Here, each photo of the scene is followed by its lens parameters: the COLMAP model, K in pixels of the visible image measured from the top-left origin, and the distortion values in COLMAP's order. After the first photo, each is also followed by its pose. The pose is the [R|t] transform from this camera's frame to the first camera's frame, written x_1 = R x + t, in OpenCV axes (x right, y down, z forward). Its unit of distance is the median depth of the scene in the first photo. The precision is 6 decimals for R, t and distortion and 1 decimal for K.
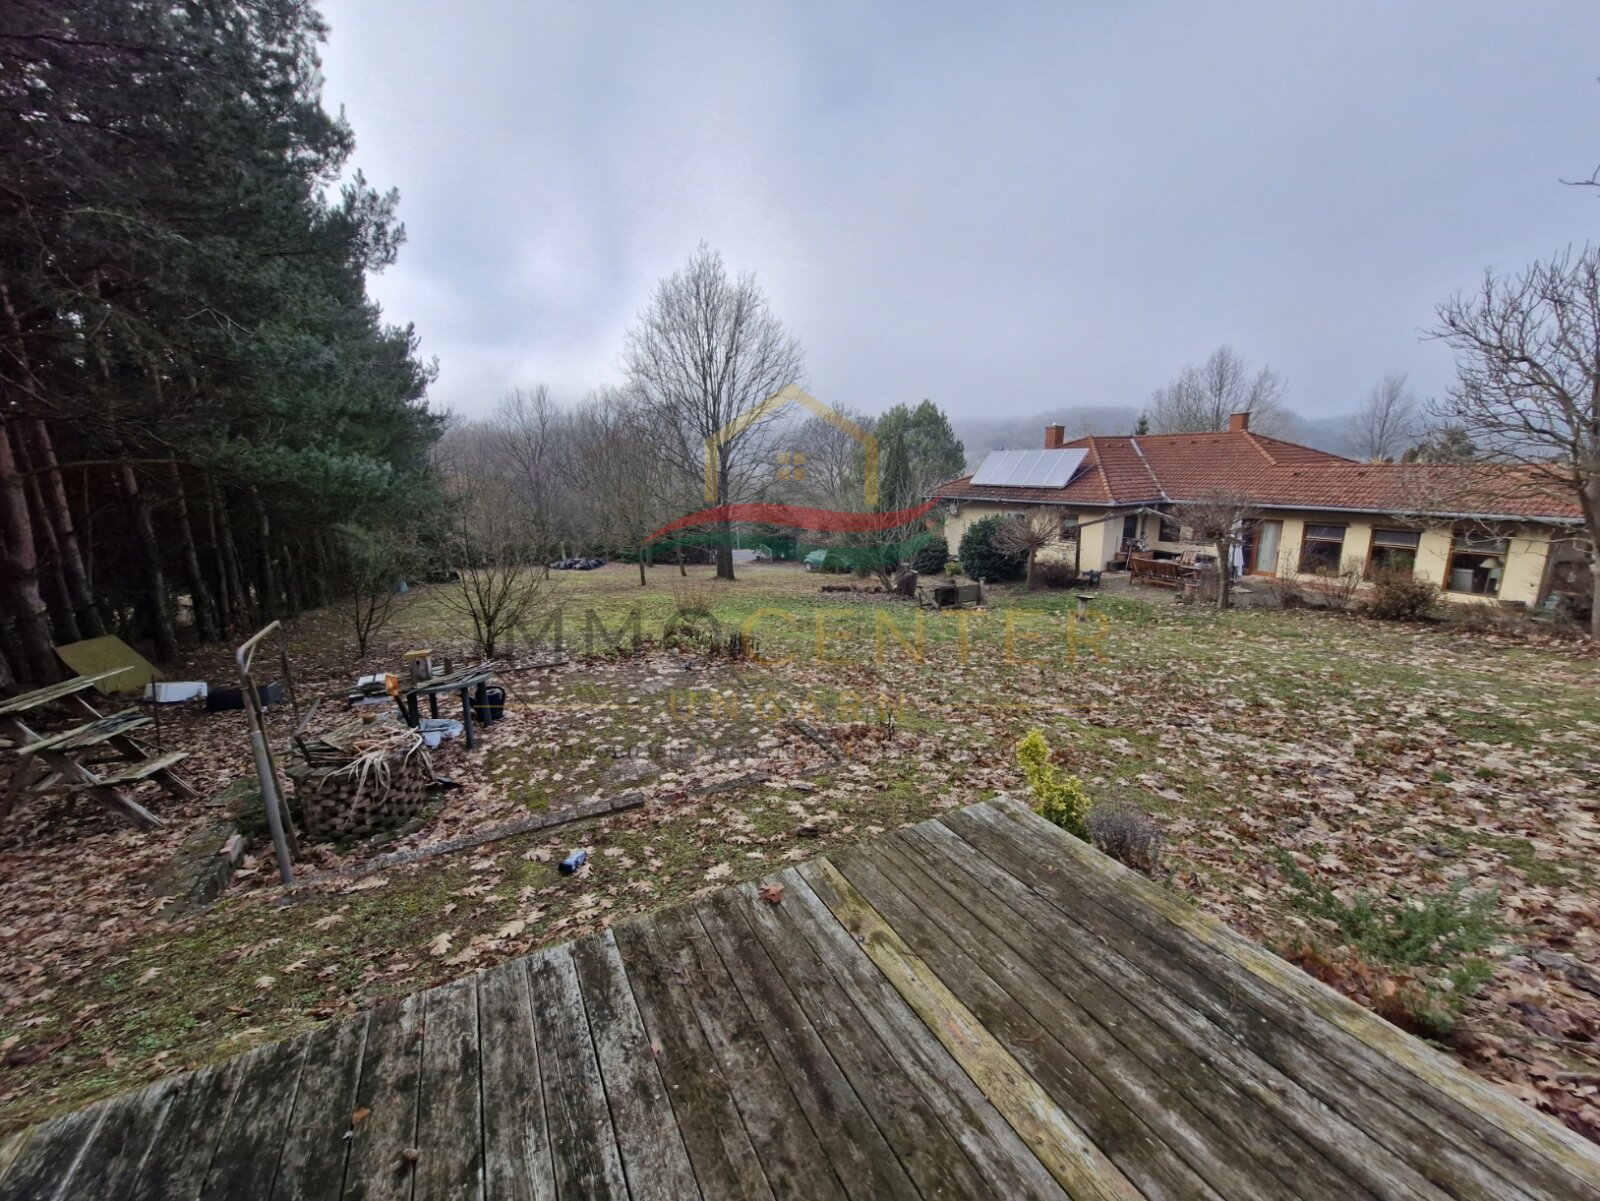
lens RADIAL K [[629.9, 0, 787.3], [0, 629.9, 601.9], [0, 0, 1]] dist [-0.001365, -0.000549]
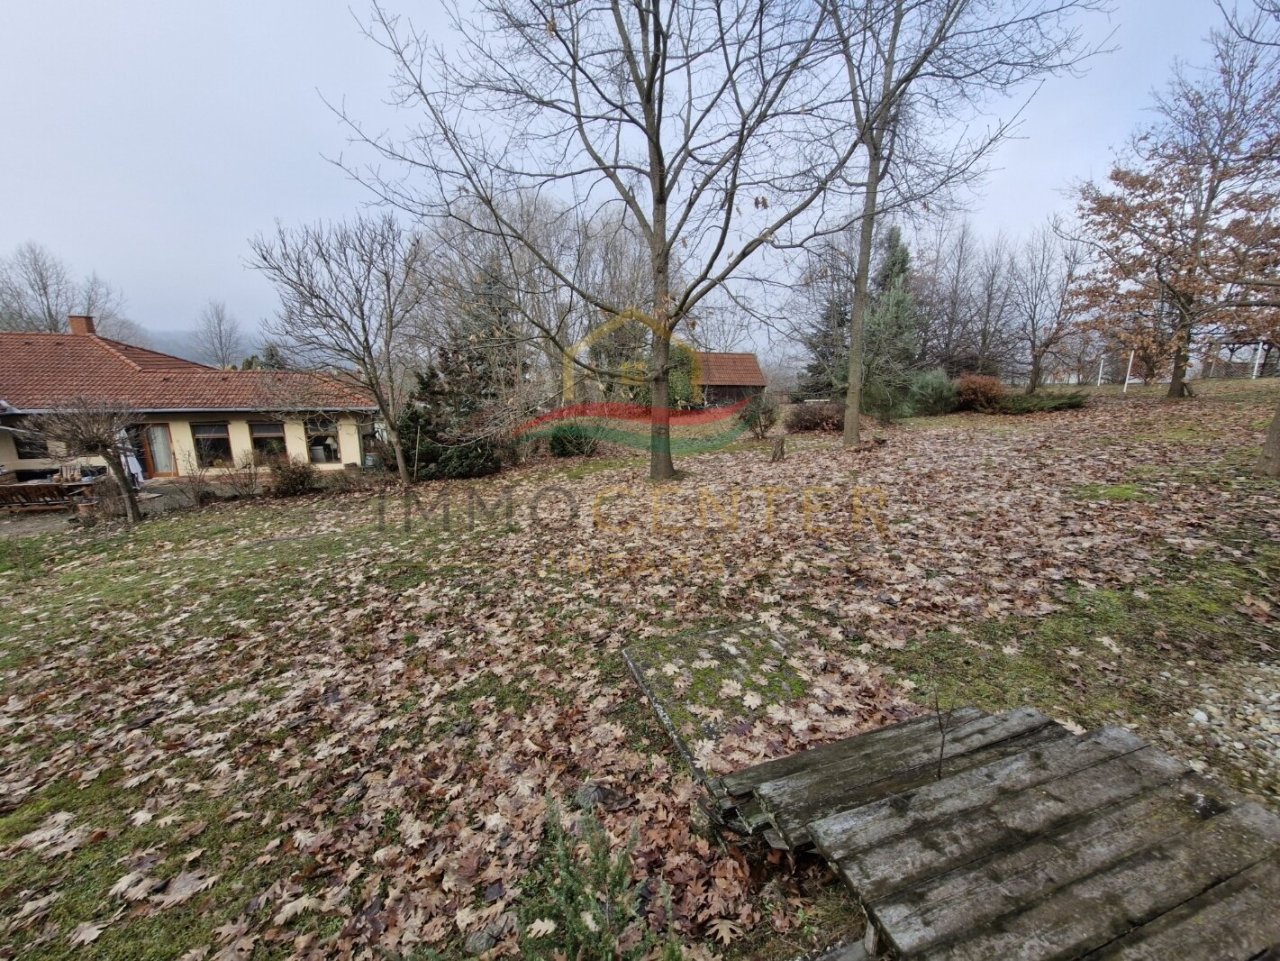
lens RADIAL K [[503.9, 0, 643.2], [0, 503.9, 479.1], [0, 0, 1]] dist [-0.001365, -0.000549]
pose [[0.141905, -0.193912, 0.970701, 0.072377], [0.195412, 0.966815, 0.164568, -0.025203], [-0.970400, 0.166334, 0.175088, 0.108207]]
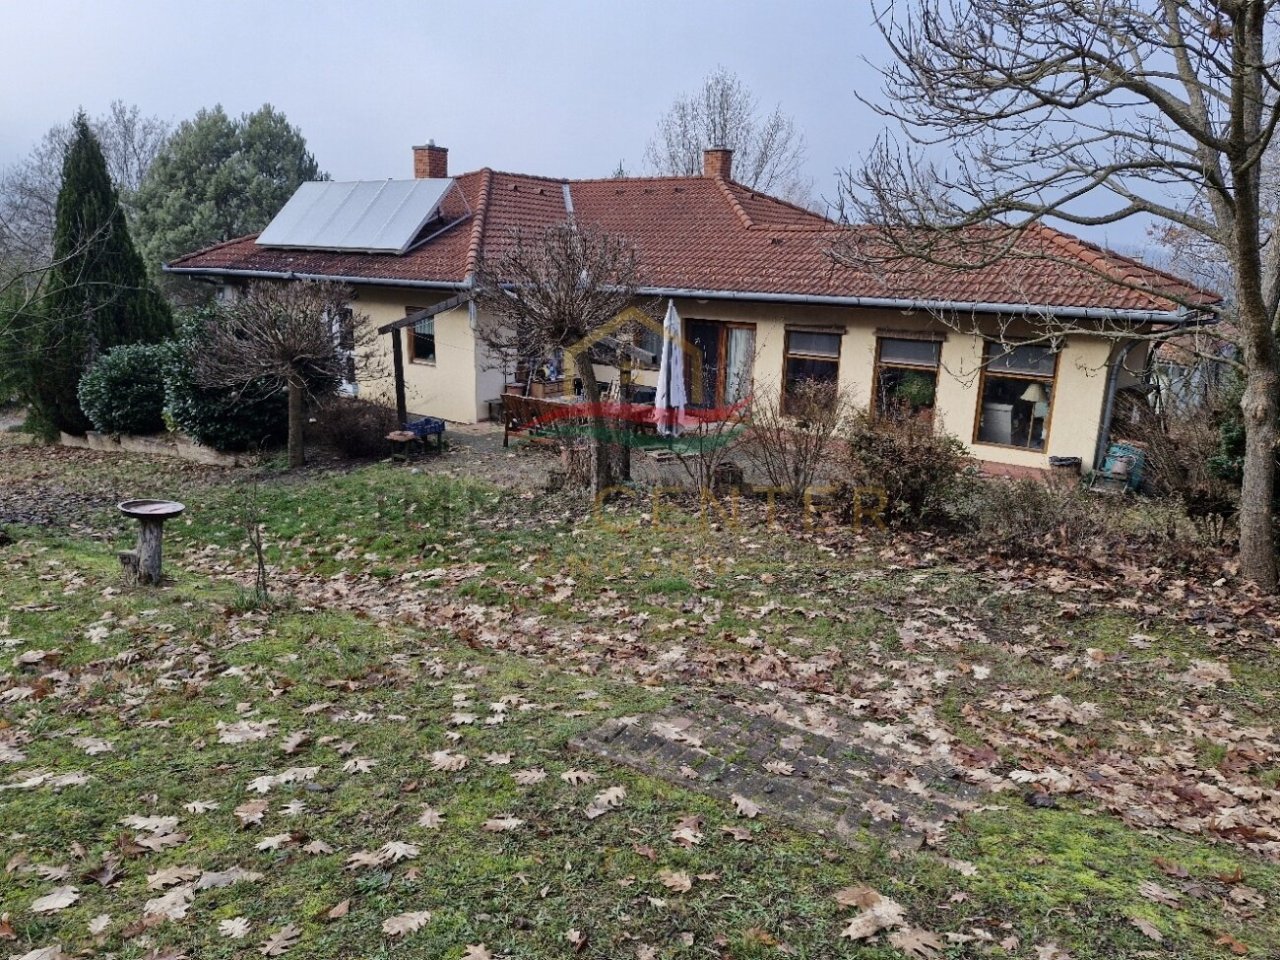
lens RADIAL K [[893.8, 0, 640.6], [0, 893.8, 476.0], [0, 0, 1]] dist [0.044562, -0.002530]
pose [[0.904121, -0.051657, 0.424143, 0.429625], [0.044437, 0.998650, 0.026904, -0.023283], [-0.424960, -0.005477, 0.905196, 0.397086]]
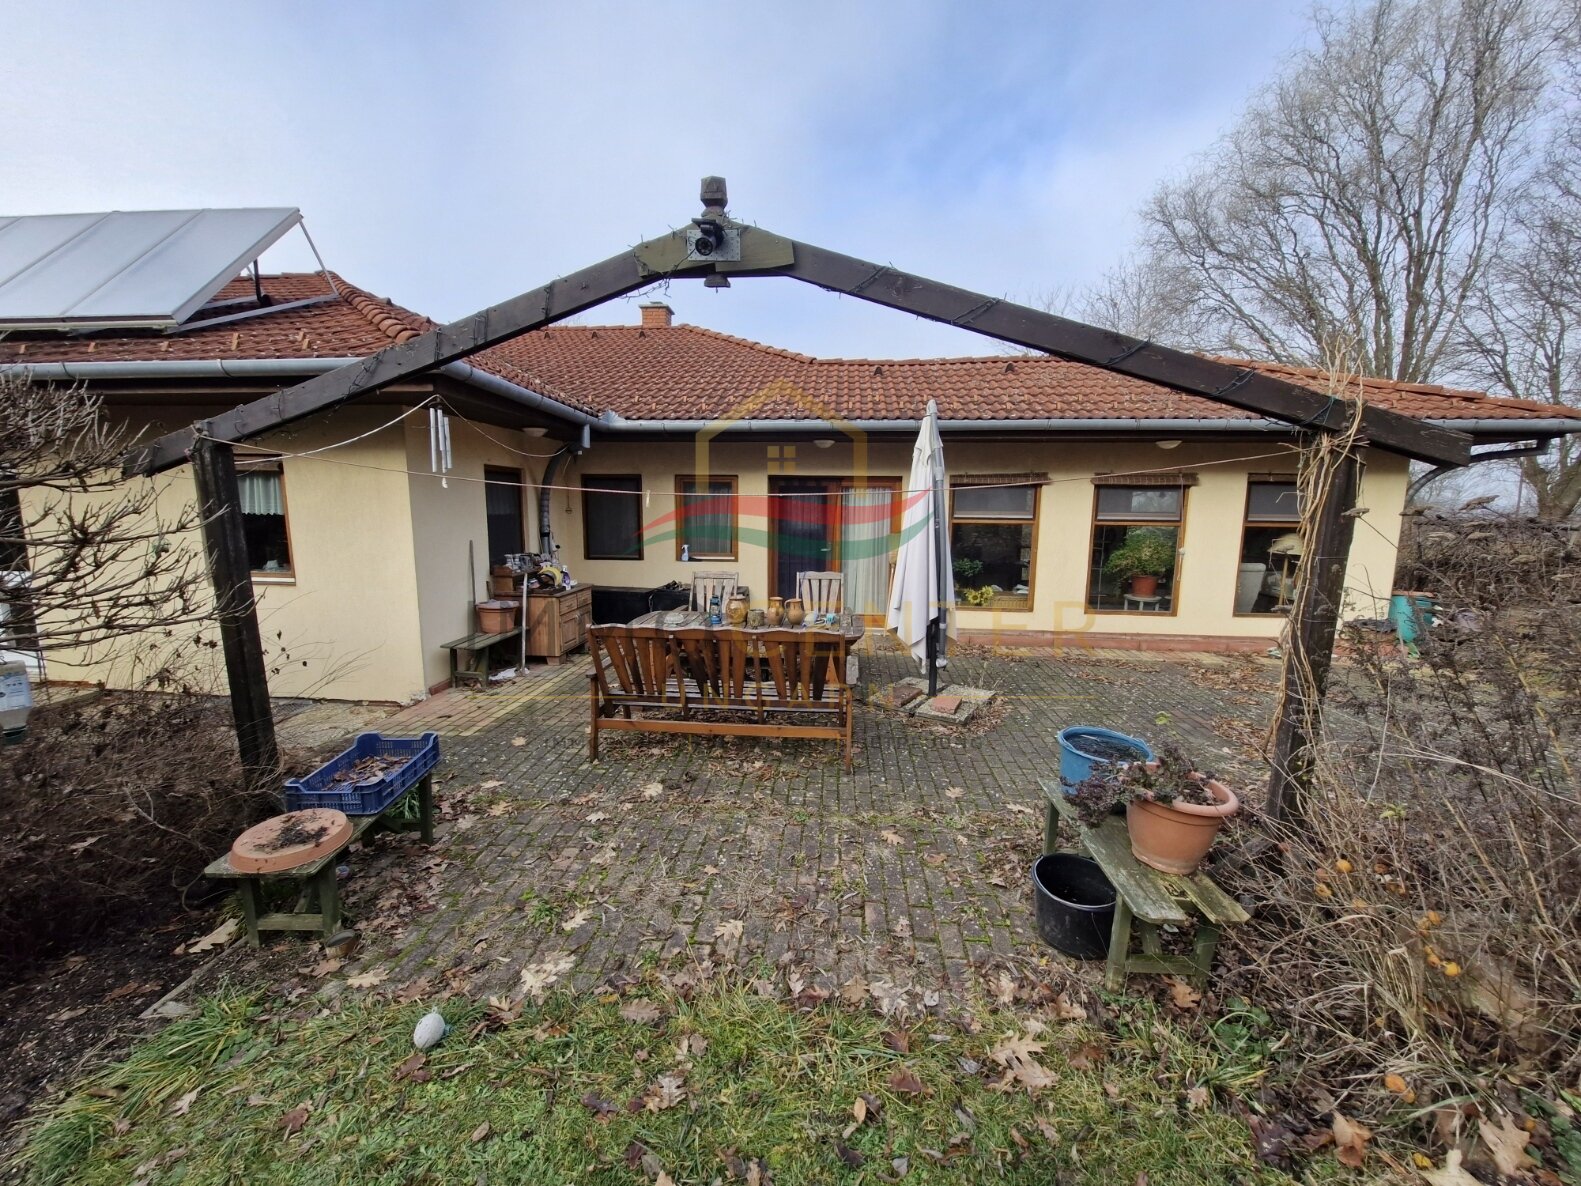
lens RADIAL K [[622.4, 0, 785.8], [0, 622.4, 592.6], [0, 0, 1]] dist [-0.001365, -0.000549]
pose [[0.534943, -0.086628, 0.840435, 0.527431], [0.166417, 0.986046, -0.004289, -0.085930], [-0.828336, 0.142157, 0.541895, 1.058341]]
